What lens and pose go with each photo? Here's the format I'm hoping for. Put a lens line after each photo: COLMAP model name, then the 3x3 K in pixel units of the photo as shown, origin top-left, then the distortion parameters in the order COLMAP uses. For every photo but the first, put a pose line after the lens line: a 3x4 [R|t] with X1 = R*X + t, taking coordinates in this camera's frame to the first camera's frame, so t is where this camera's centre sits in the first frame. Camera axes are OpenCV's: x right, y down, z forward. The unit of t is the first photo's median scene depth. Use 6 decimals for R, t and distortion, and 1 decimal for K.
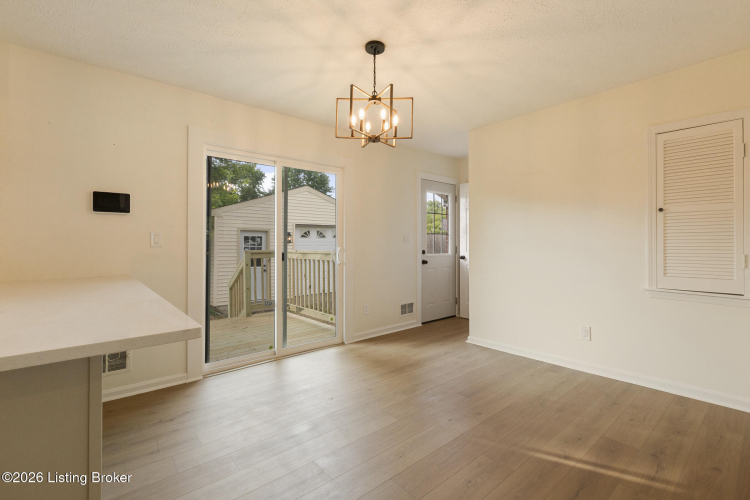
lens RADIAL K [[337.5, 0, 375.3], [0, 337.5, 242.8], [0, 0, 1]] dist [0.000111, 0.000320]
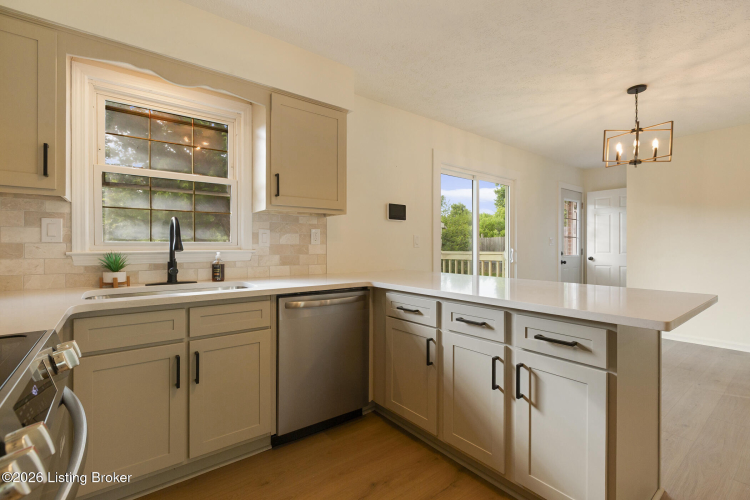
lens RADIAL K [[337.5, 0, 373.2], [0, 337.5, 249.4], [0, 0, 1]] dist [0.000111, 0.000320]
pose [[0.999067, 0.002160, -0.043123, -0.531024], [-0.001786, 0.999960, 0.008714, 0.006592], [0.043140, -0.008629, 0.999032, -0.177685]]
